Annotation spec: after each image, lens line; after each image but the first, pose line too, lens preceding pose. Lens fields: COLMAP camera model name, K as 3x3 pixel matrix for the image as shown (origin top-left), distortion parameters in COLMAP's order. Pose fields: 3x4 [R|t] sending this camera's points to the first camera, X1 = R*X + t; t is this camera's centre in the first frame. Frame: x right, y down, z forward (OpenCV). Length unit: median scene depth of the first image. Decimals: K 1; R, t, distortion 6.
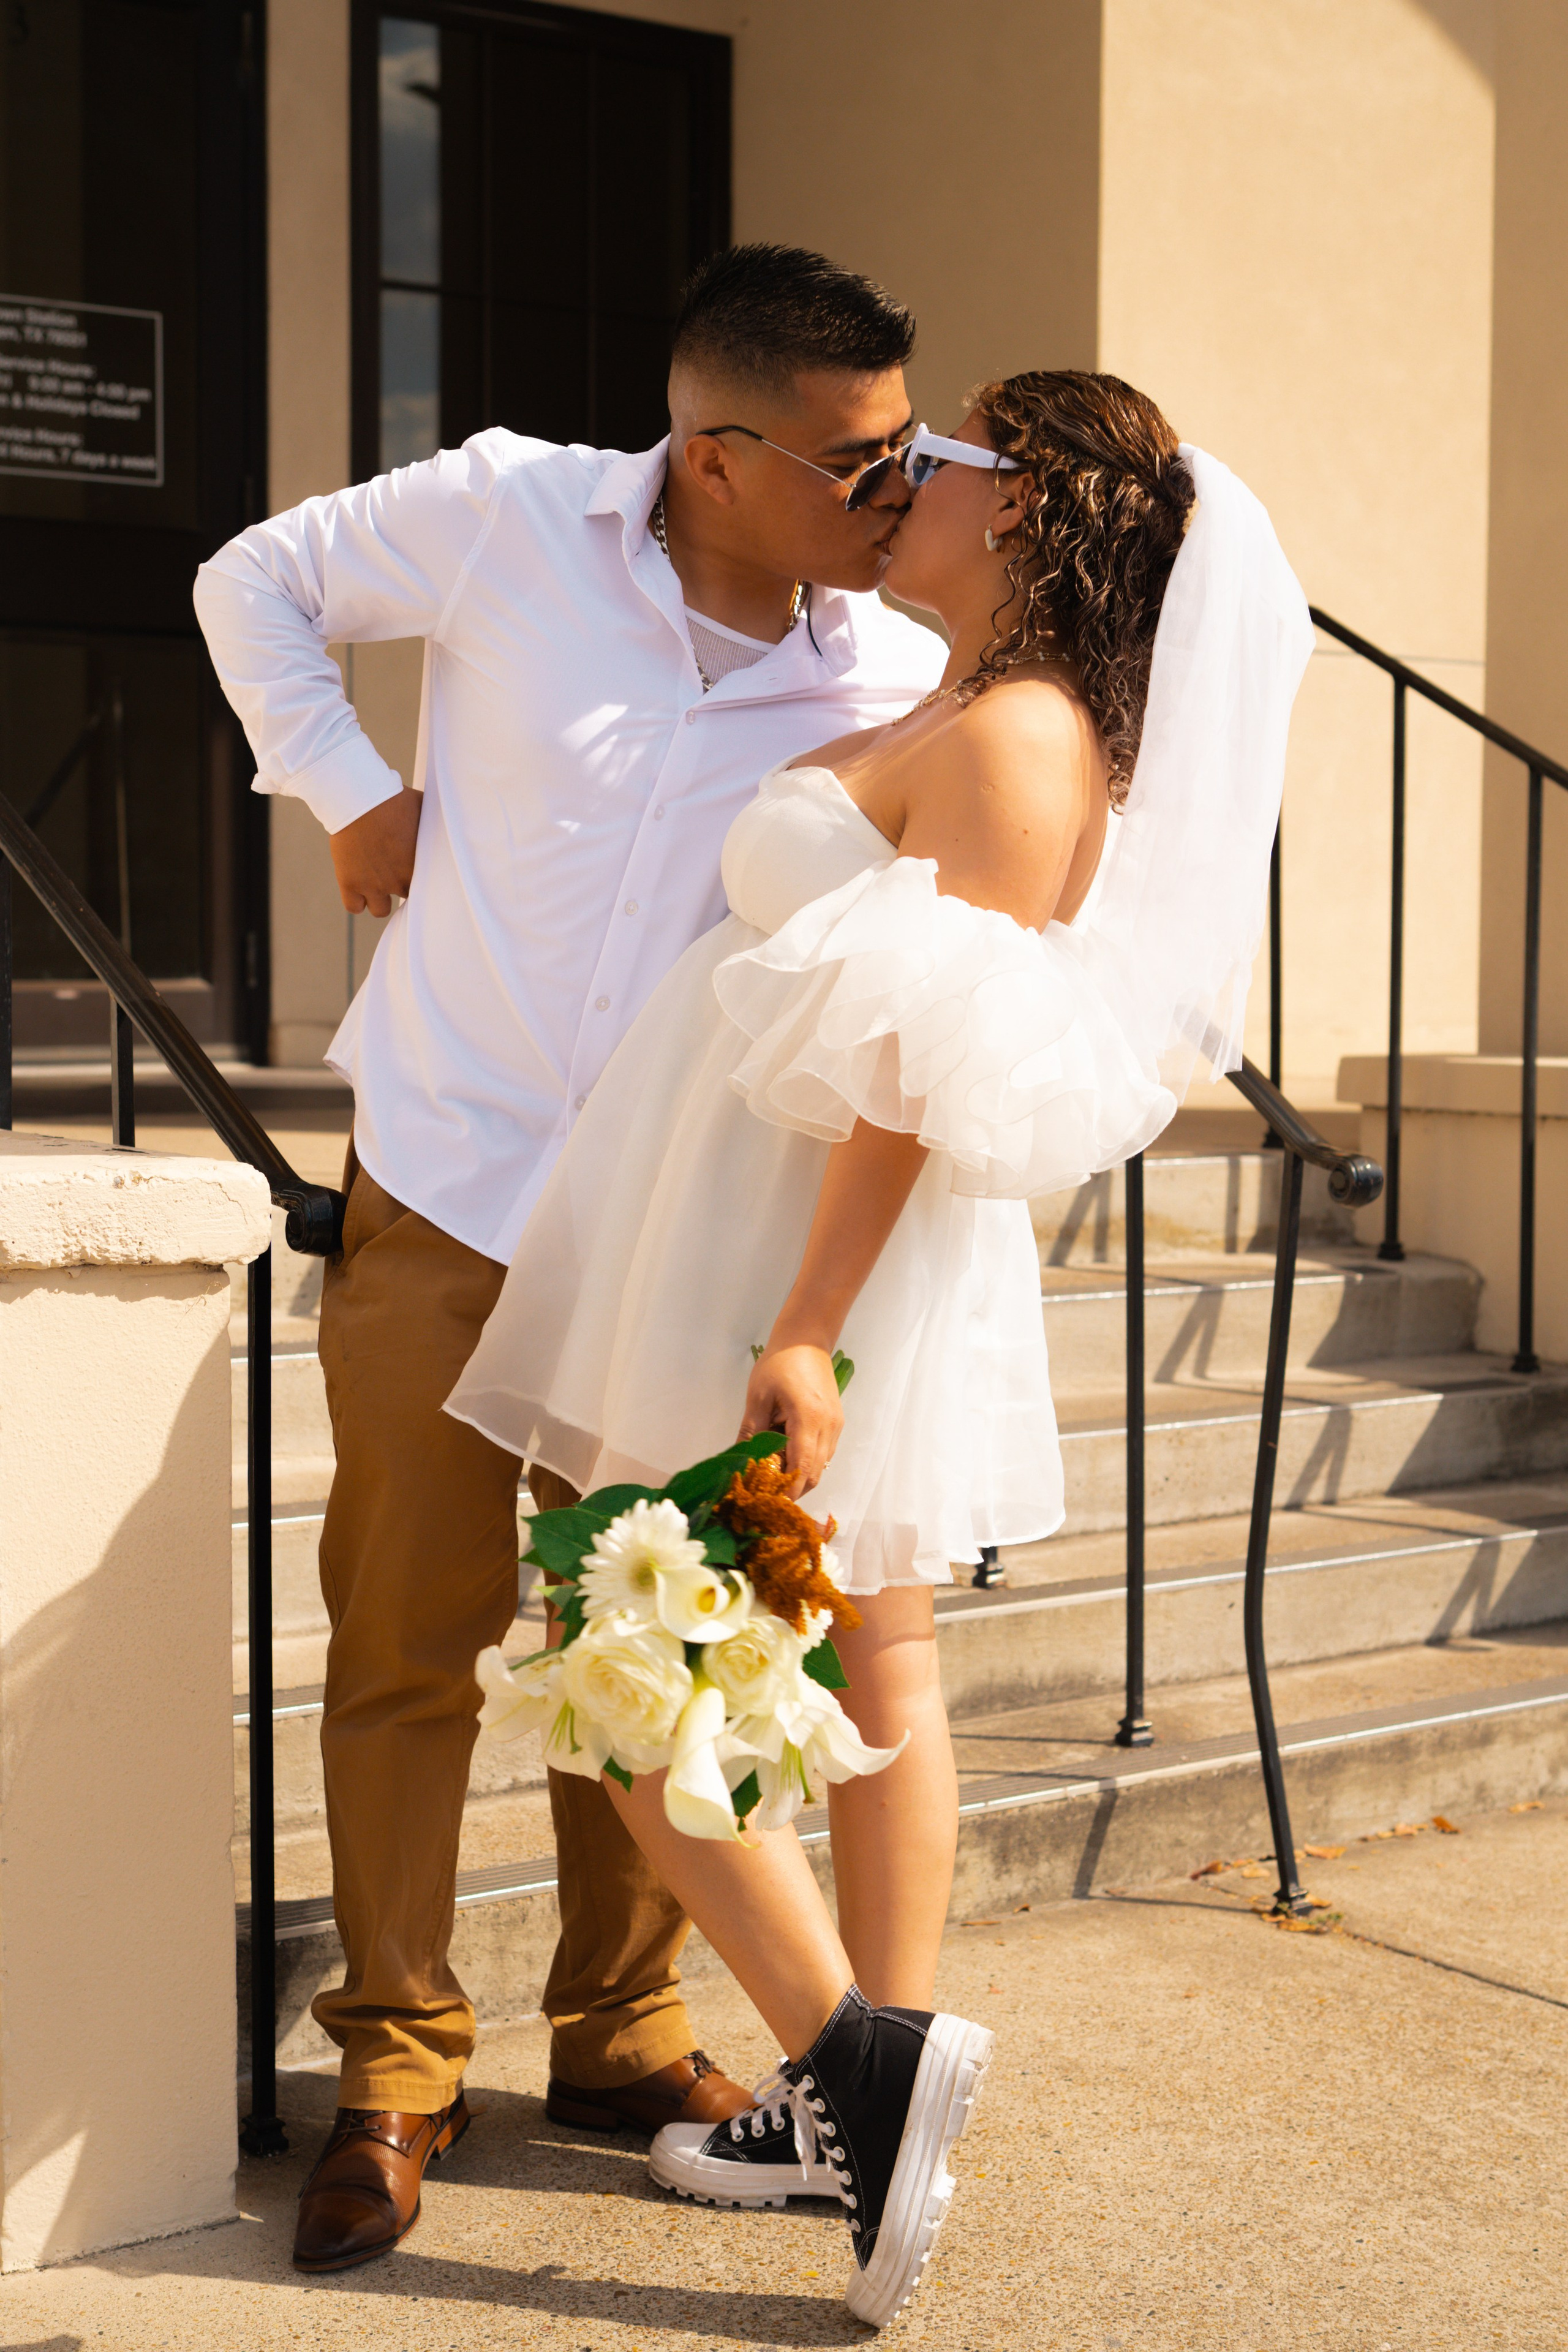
lens RADIAL K [[3437.0, 0, 787.6], [0, 3437.0, 1173.4], [0, 0, 1]] dist [0.016587, 0.049044]
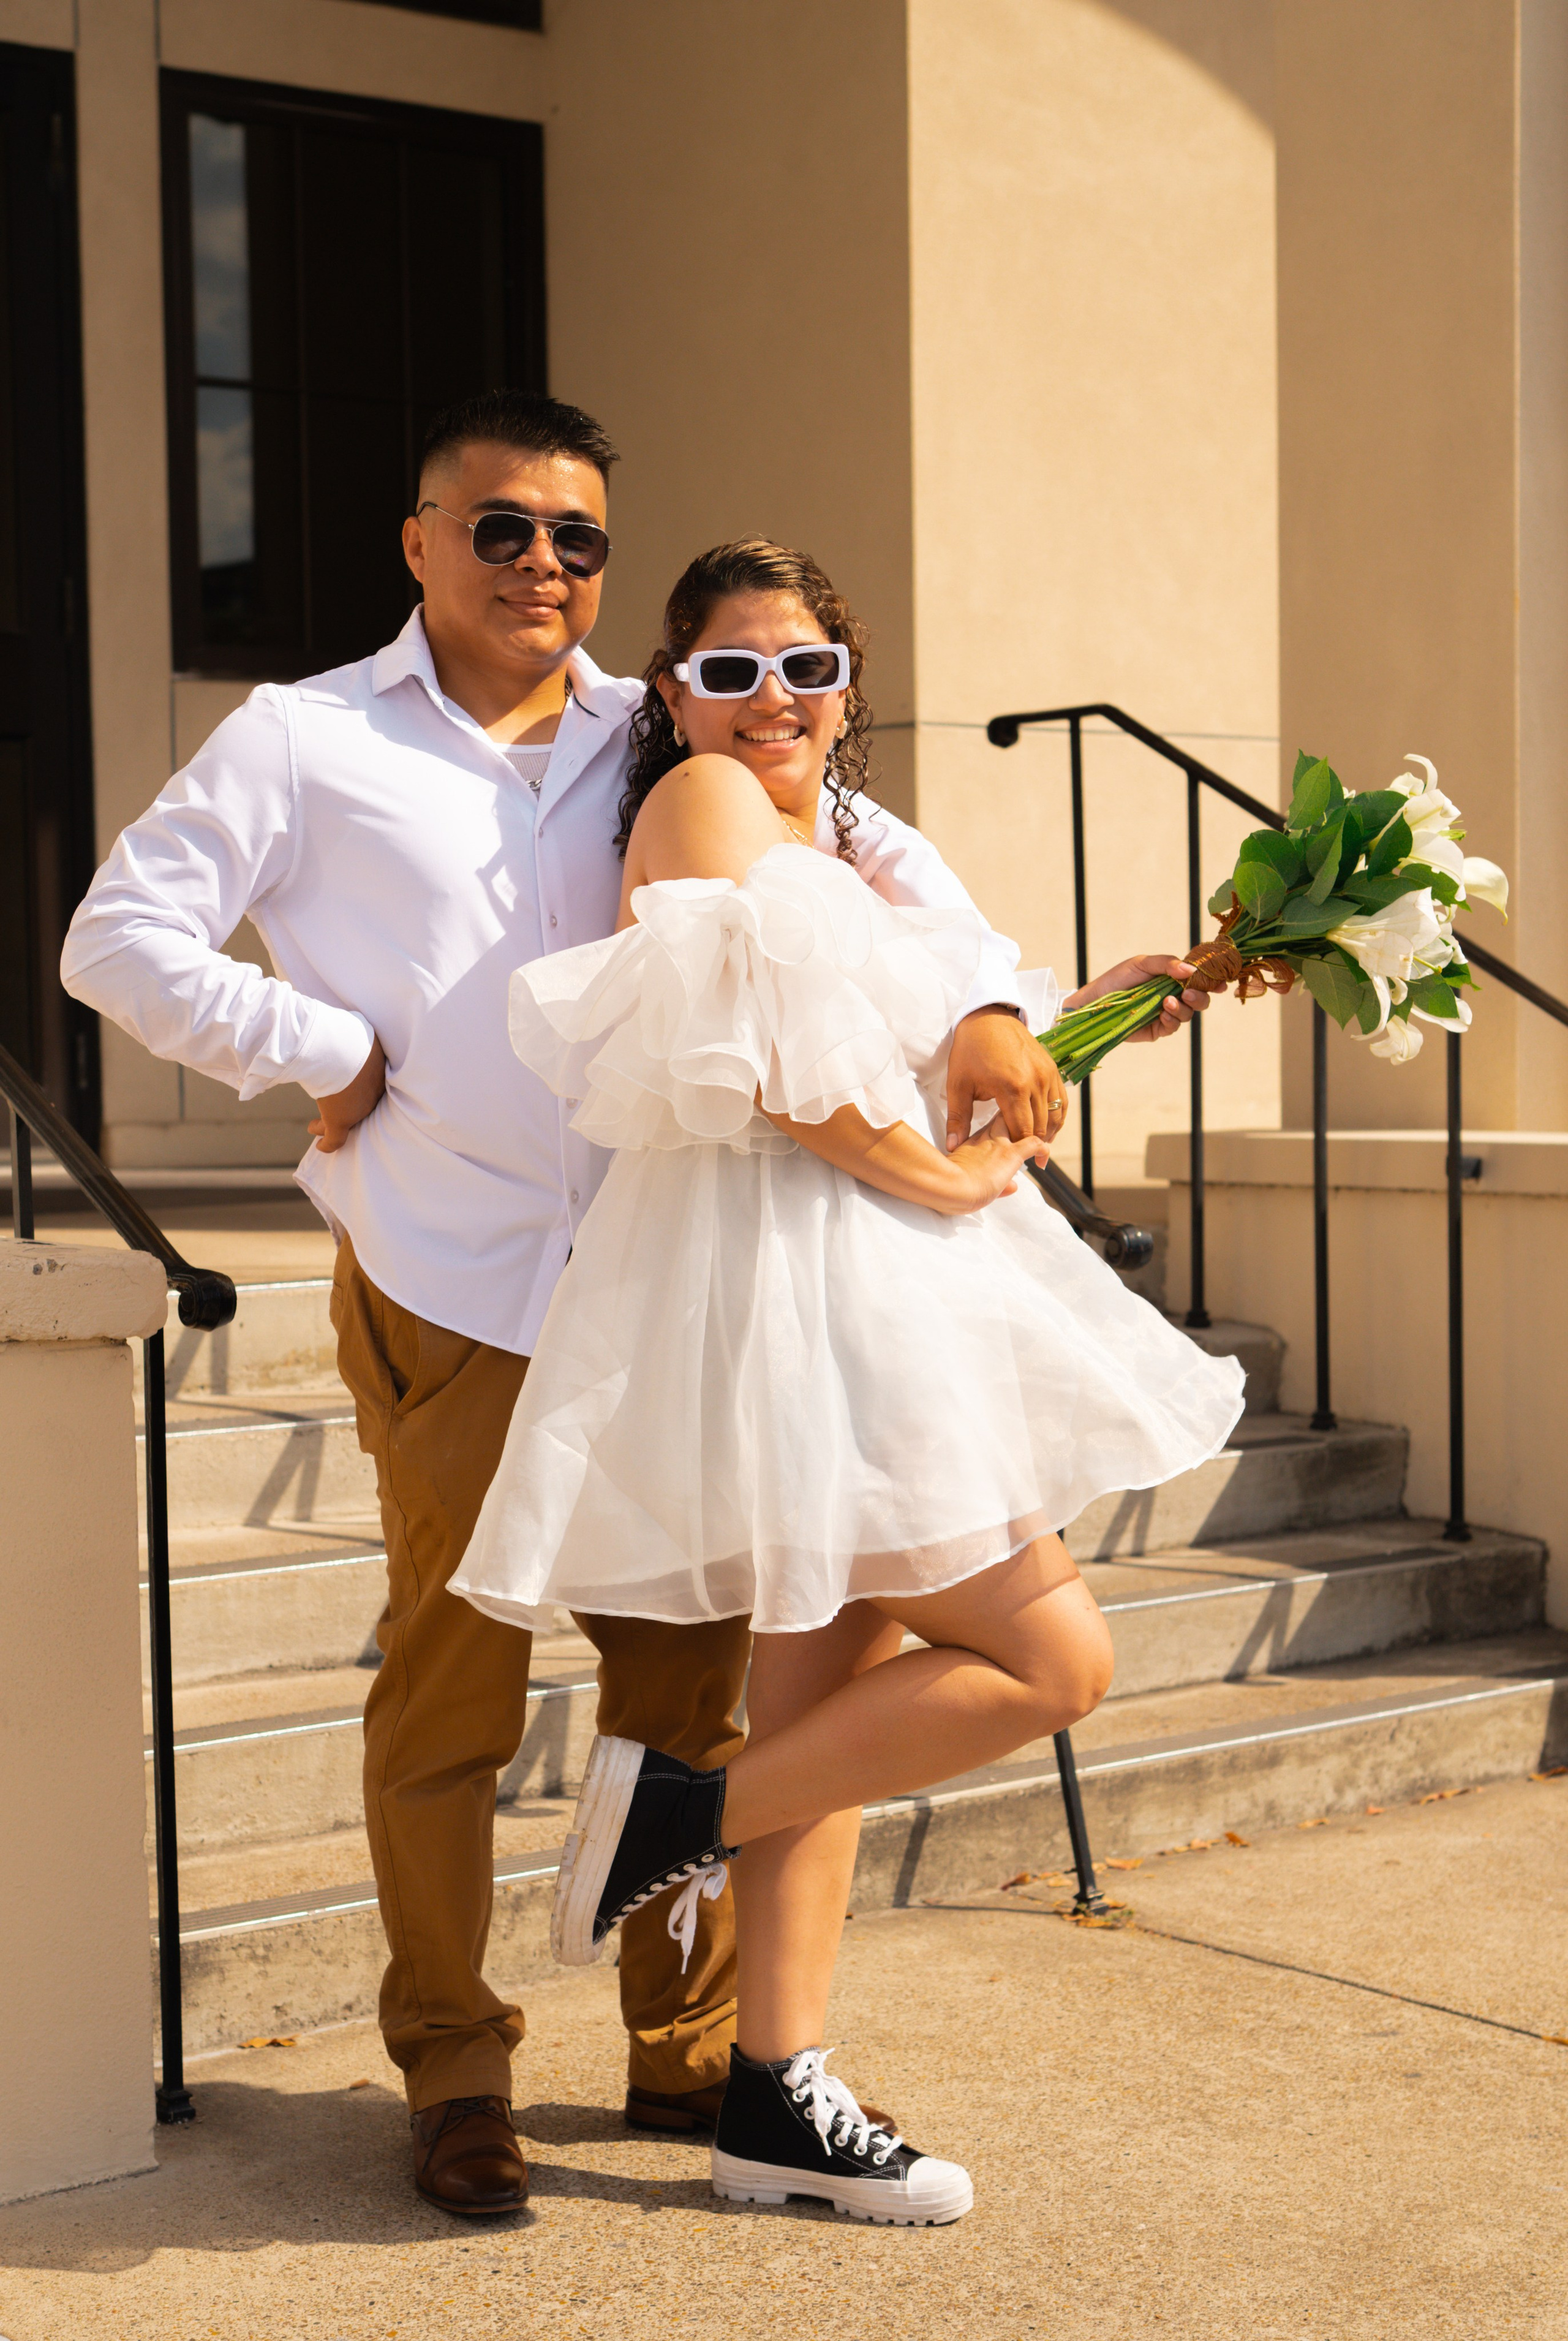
lens RADIAL K [[3533.7, 0, 788.7], [0, 3533.7, 1215.8], [0, 0, 1]] dist [-0.026576, 0.043217]
pose [[0.998660, -0.022938, 0.046397, 0.002533], [0.023560, 0.999639, -0.012897, 0.003648], [-0.046085, 0.013973, 0.998840, -0.124177]]
